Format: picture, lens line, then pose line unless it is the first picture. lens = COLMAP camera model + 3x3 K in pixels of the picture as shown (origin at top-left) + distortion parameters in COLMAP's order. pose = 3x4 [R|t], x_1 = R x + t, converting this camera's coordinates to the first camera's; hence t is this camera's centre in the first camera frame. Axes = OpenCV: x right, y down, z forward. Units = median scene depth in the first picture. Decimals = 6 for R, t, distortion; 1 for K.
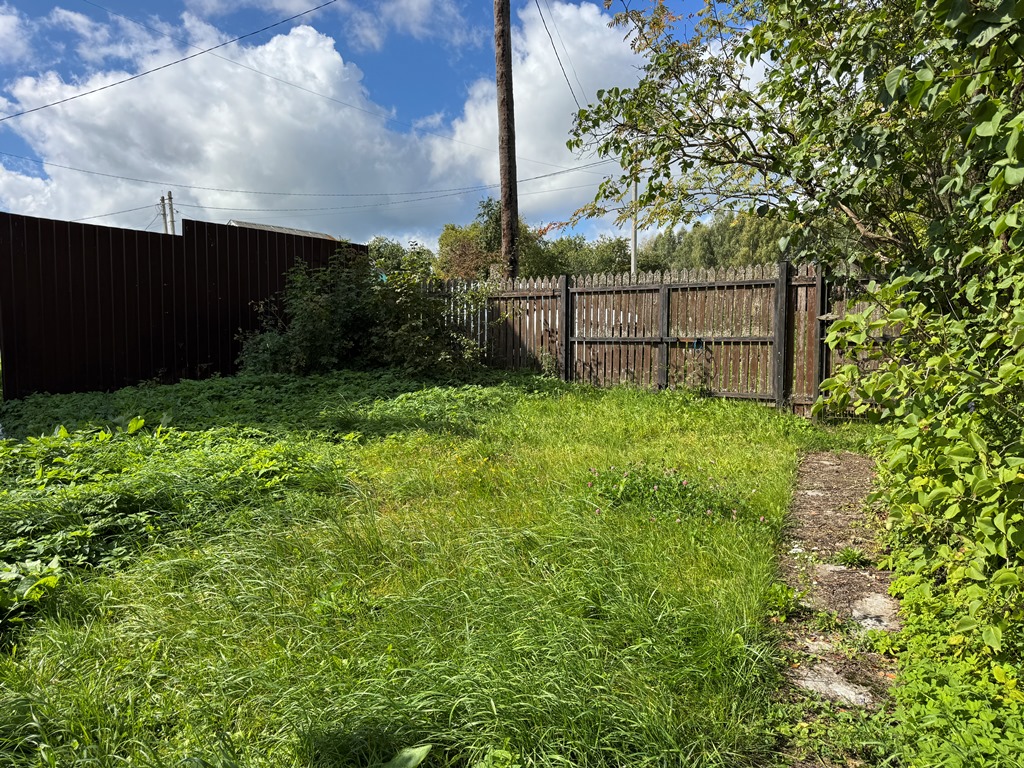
lens RADIAL K [[727.5, 0, 515.7], [0, 727.5, 382.8], [0, 0, 1]] dist [0.034204, -0.037662]
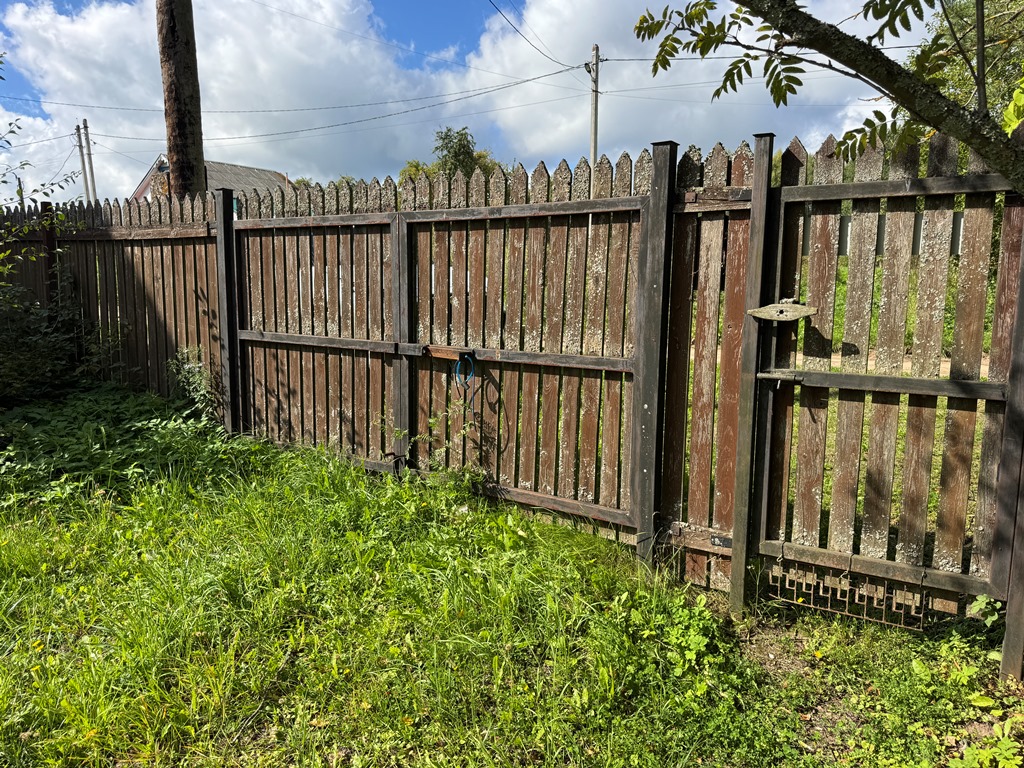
lens RADIAL K [[727.5, 0, 508.7], [0, 727.5, 386.4], [0, 0, 1]] dist [0.034204, -0.037662]
pose [[0.999014, 0.017515, -0.040800, 0.266289], [-0.014419, 0.997080, 0.074990, -0.066253], [0.041994, -0.074327, 0.996349, 0.555555]]
